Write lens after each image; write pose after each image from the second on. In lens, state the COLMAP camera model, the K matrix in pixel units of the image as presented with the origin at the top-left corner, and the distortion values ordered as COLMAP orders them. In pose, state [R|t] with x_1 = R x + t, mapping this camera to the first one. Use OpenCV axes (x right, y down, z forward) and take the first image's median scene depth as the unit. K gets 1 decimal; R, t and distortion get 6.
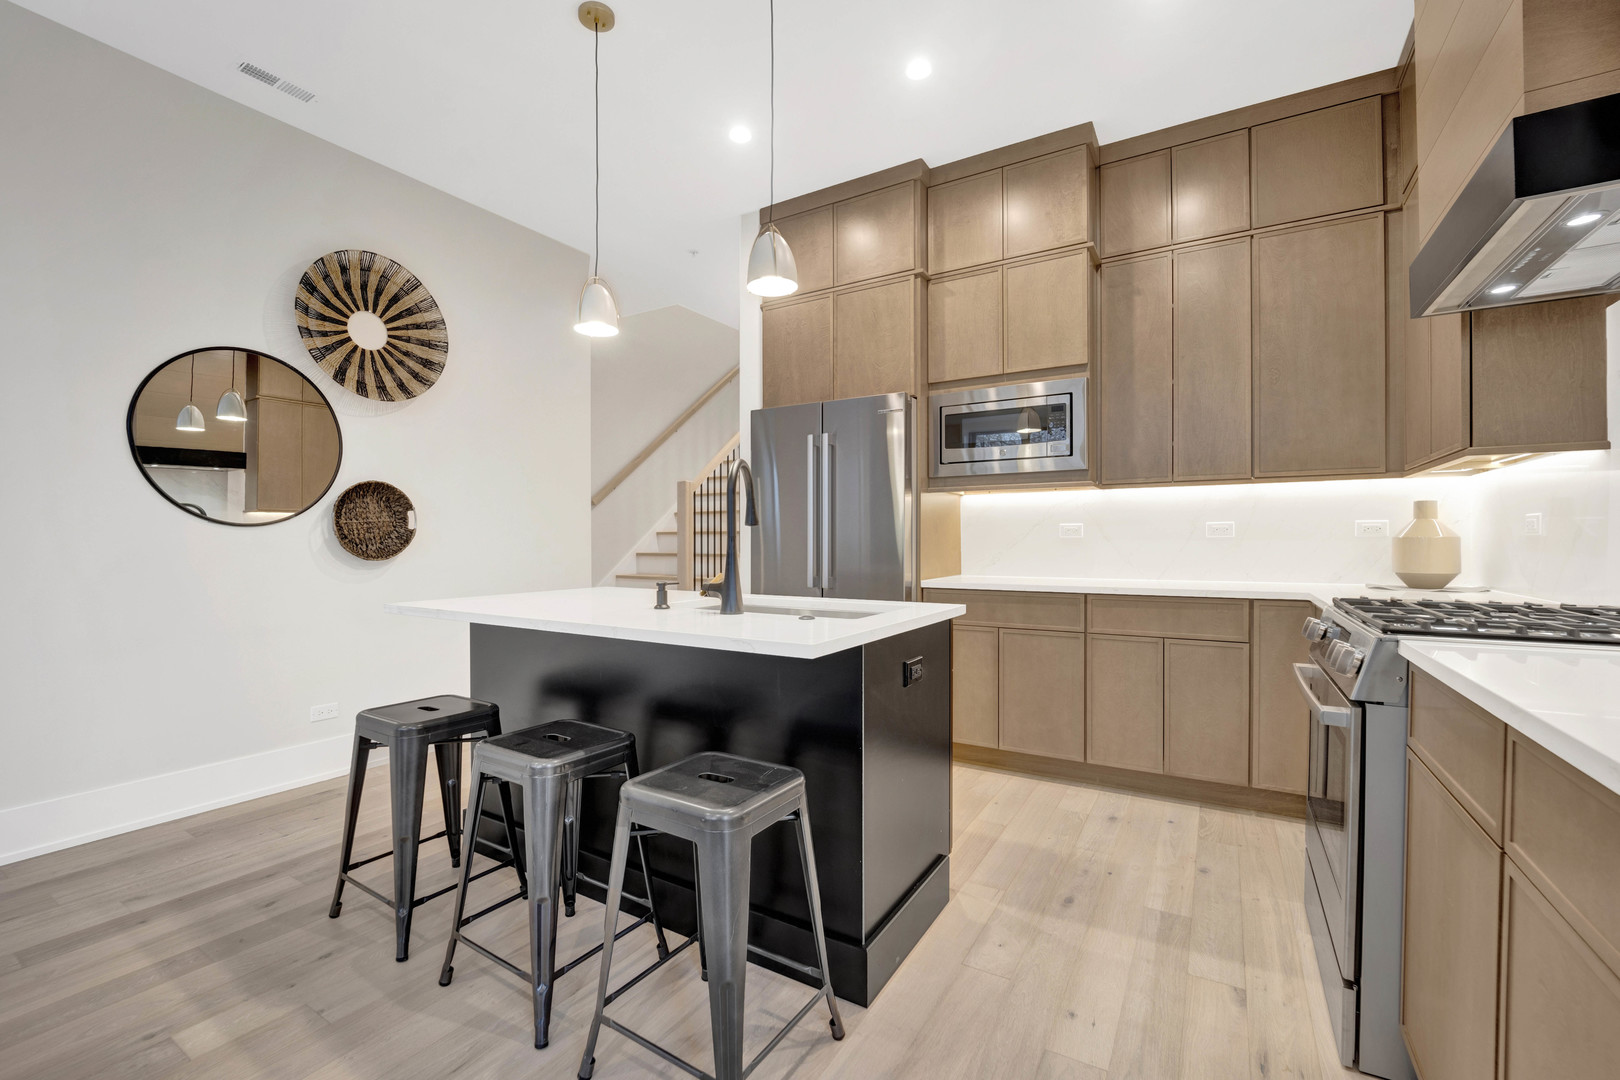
lens RADIAL K [[673.2, 0, 801.6], [0, 673.2, 539.0], [0, 0, 1]] dist [-0.022767, 0.000028]
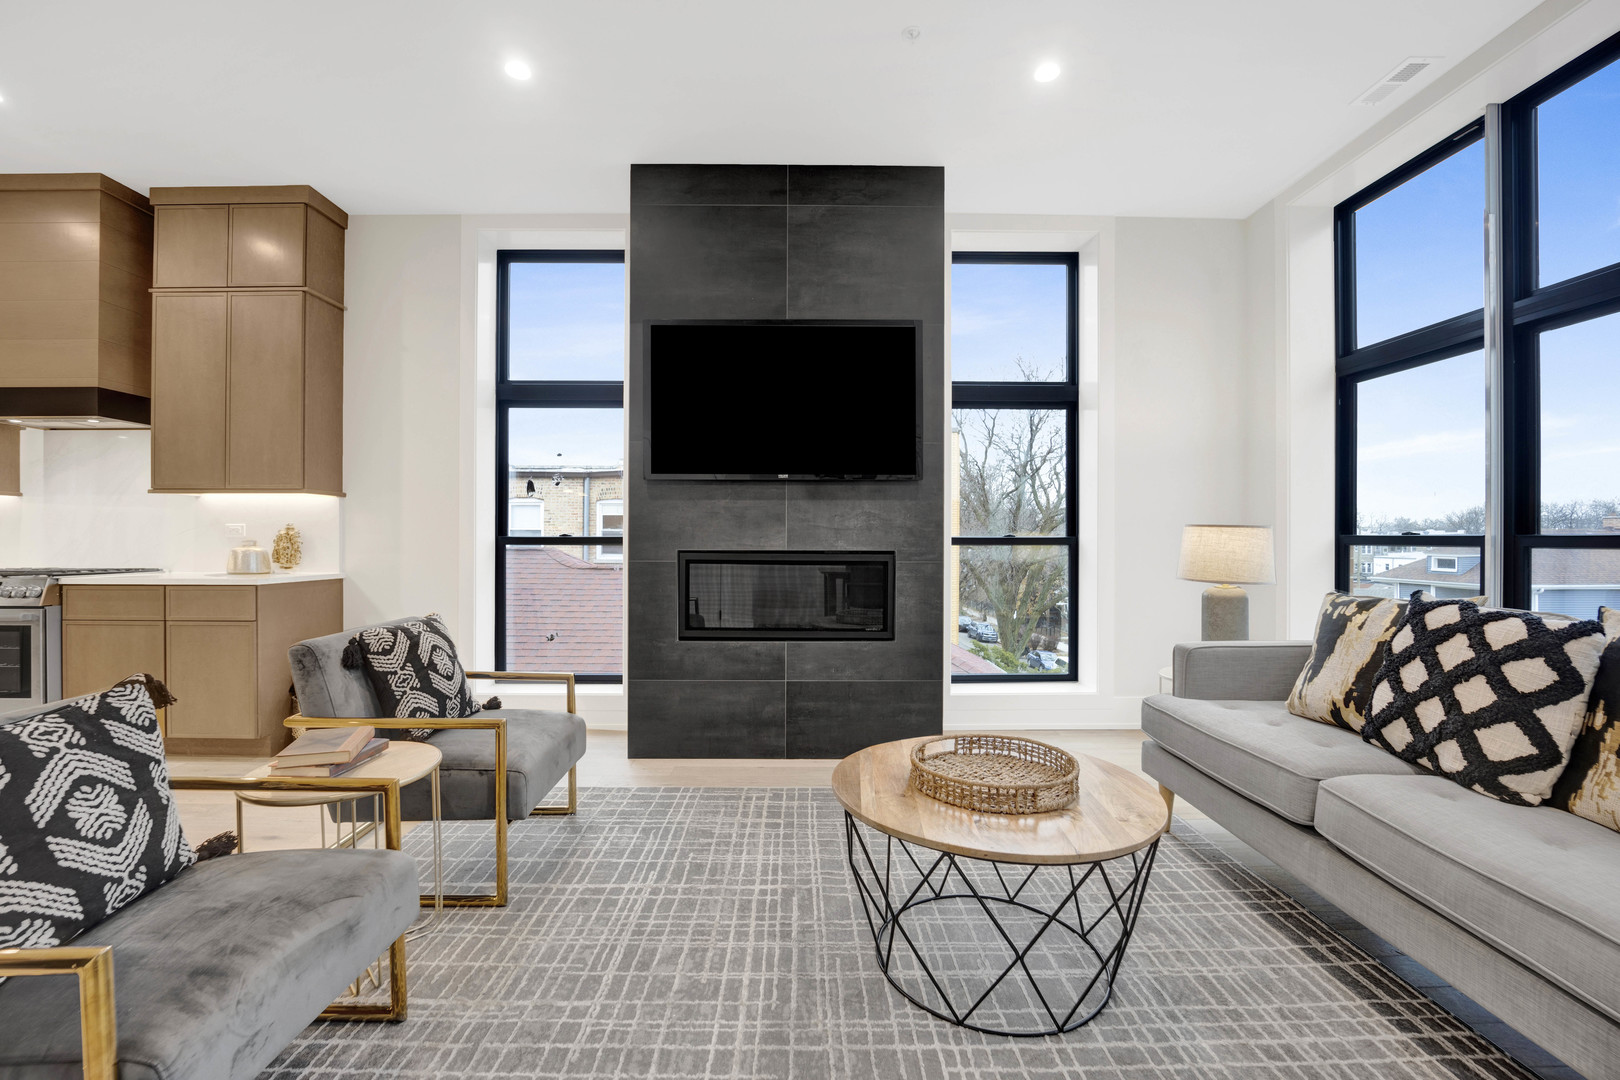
lens RADIAL K [[673.2, 0, 793.2], [0, 673.2, 537.9], [0, 0, 1]] dist [-0.022767, 0.000028]
pose [[-0.527551, 0.003970, 0.849514, -1.072330], [-0.003866, 0.999968, -0.007074, 0.002406], [-0.849514, -0.007015, -0.527519, -0.016906]]
